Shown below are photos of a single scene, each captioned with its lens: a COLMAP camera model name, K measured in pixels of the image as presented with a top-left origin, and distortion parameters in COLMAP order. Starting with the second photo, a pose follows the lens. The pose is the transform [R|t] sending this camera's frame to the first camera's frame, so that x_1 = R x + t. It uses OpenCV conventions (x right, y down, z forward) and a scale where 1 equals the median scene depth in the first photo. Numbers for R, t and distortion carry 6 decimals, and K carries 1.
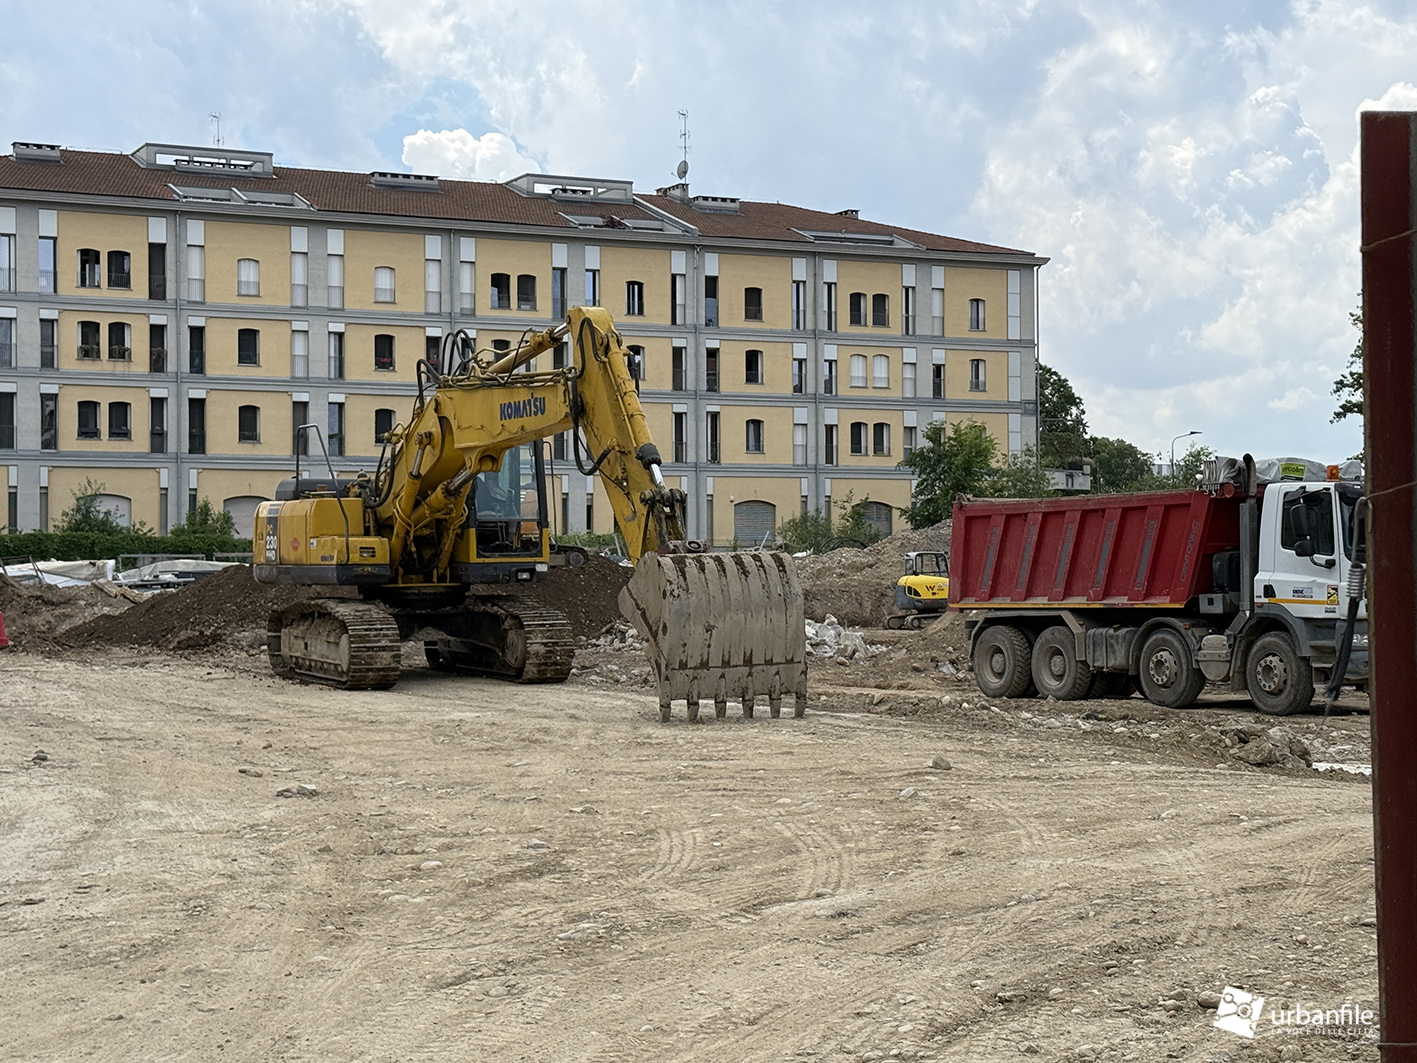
lens RADIAL K [[2373.7, 0, 708.5], [0, 2373.7, 531.5], [0, 0, 1]] dist [0.141370, 0.003839]
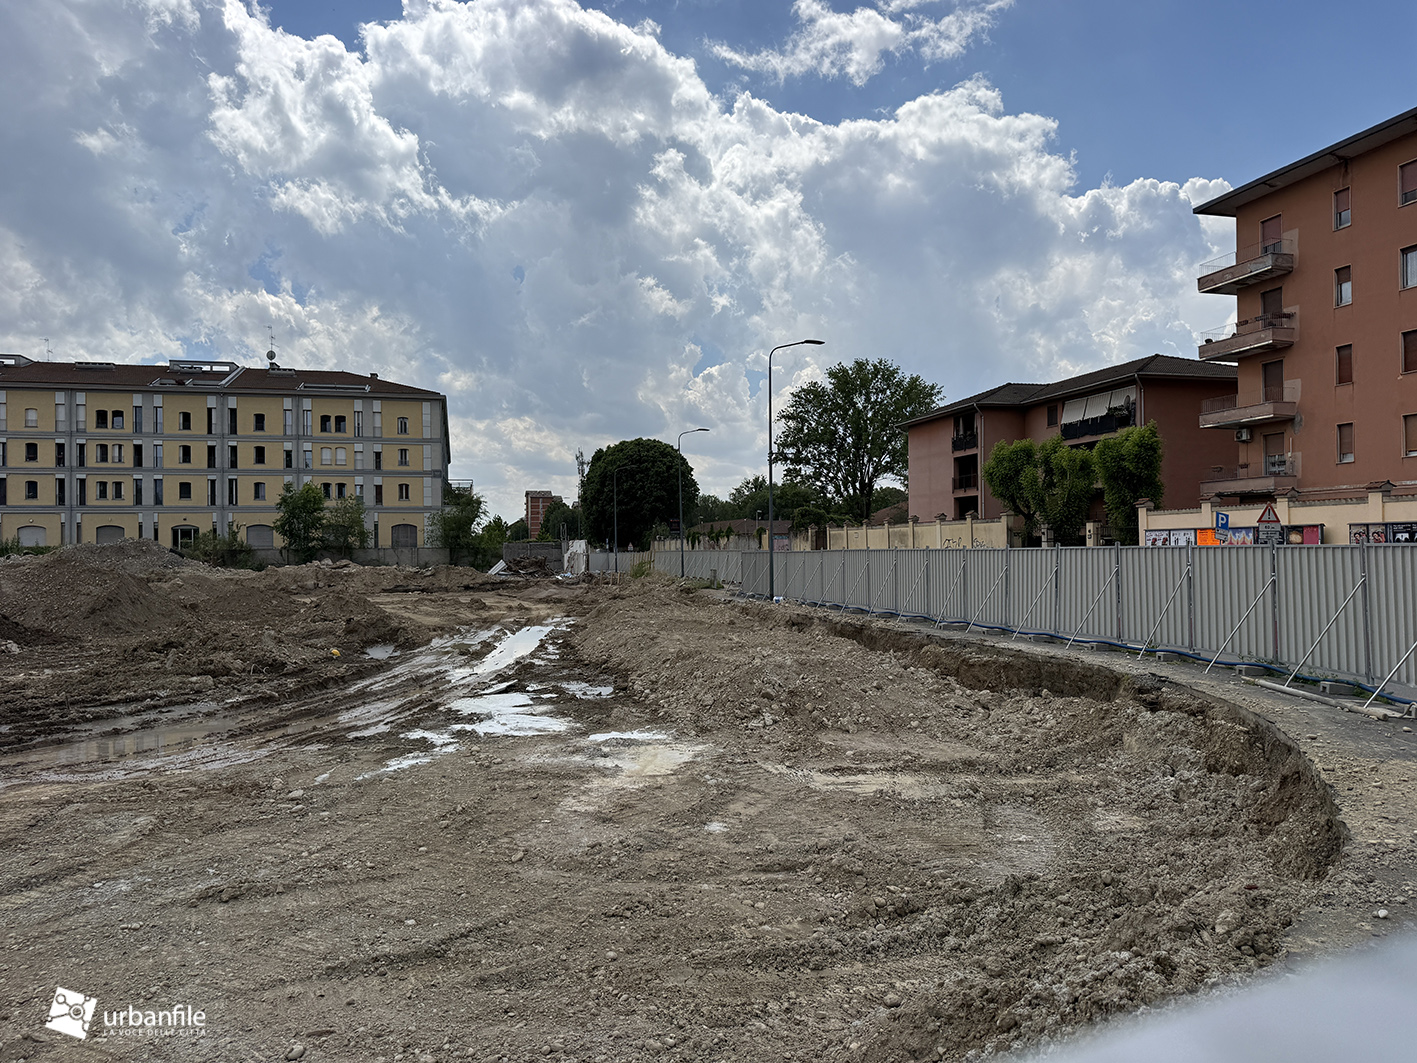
lens RADIAL K [[1014.8, 0, 708.5], [0, 1014.8, 531.5], [0, 0, 1]] dist [0.031454, -0.034703]
pose [[0.978861, -0.011048, -0.204228, 0.545955], [0.010166, 0.999934, -0.005366, 0.000494], [0.204273, 0.003176, 0.978909, 0.270393]]
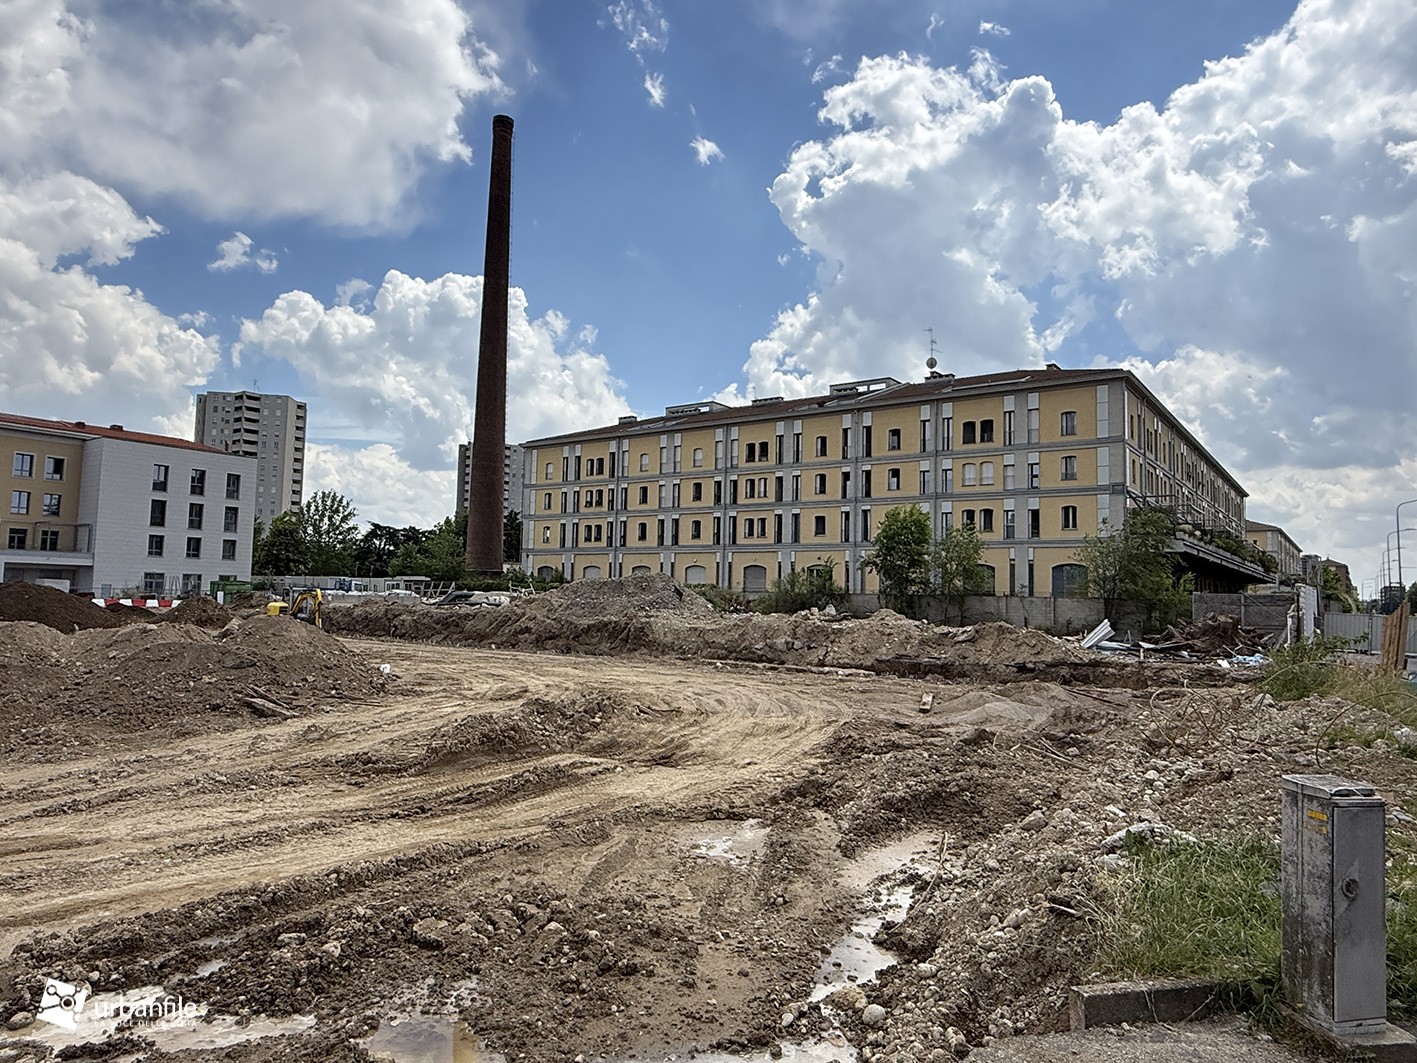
lens RADIAL K [[899.8, 0, 708.5], [0, 899.8, 531.5], [0, 0, 1]] dist [-0.015741, -0.000055]
pose [[0.466831, -0.053103, -0.882751, 0.485029], [-0.015554, 0.997548, -0.068234, 0.007023], [0.884210, 0.045584, 0.464861, 0.624833]]
